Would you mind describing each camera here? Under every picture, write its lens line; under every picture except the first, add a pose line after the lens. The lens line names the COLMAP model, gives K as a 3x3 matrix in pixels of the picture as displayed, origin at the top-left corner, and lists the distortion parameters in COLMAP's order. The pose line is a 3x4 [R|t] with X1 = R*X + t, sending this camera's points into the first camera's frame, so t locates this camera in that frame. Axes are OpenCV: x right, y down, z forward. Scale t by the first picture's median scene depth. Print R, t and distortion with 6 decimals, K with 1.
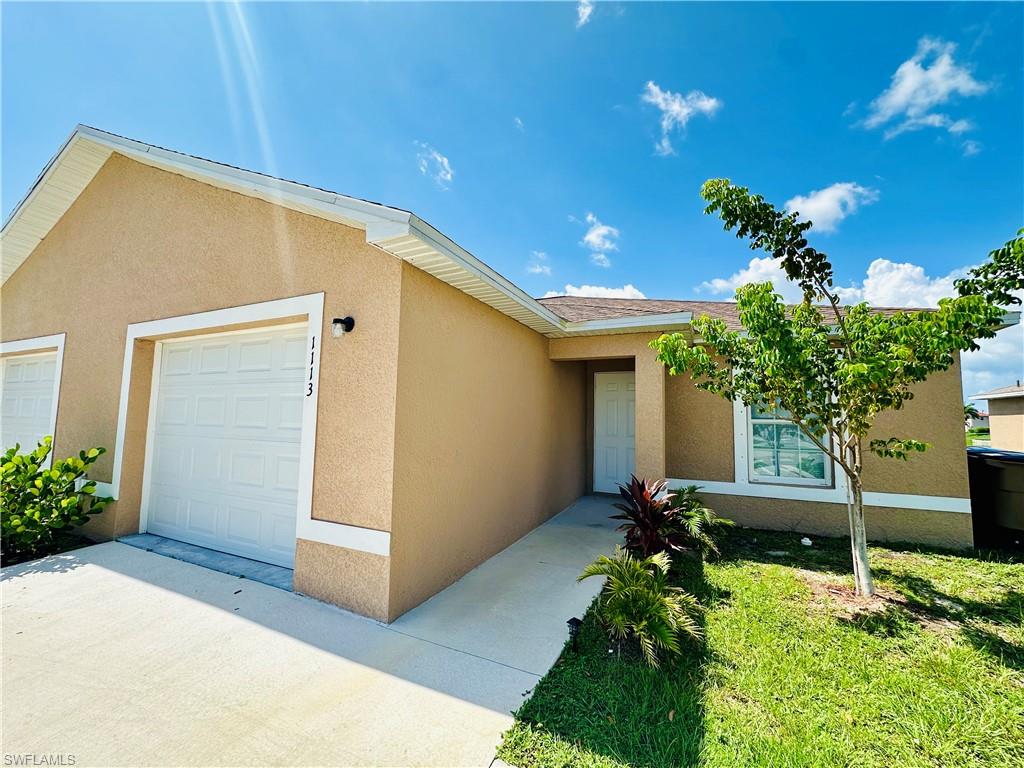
lens RADIAL K [[411.3, 0, 512.0], [0, 411.3, 384.0], [0, 0, 1]] dist [0.001203, 0.000266]
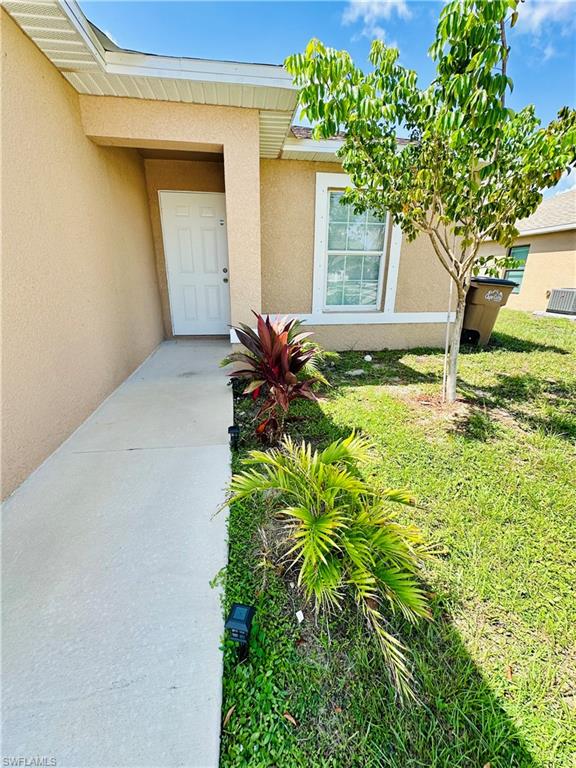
lens RADIAL K [[309.0, 0, 288.0], [0, 309.0, 384.0], [0, 0, 1]] dist [-0.004278, -0.000068]
pose [[0.828641, -0.194222, 0.525007, 0.040141], [-0.044576, 0.912007, 0.407746, 0.113188], [-0.558003, -0.361278, 0.747068, 0.511381]]
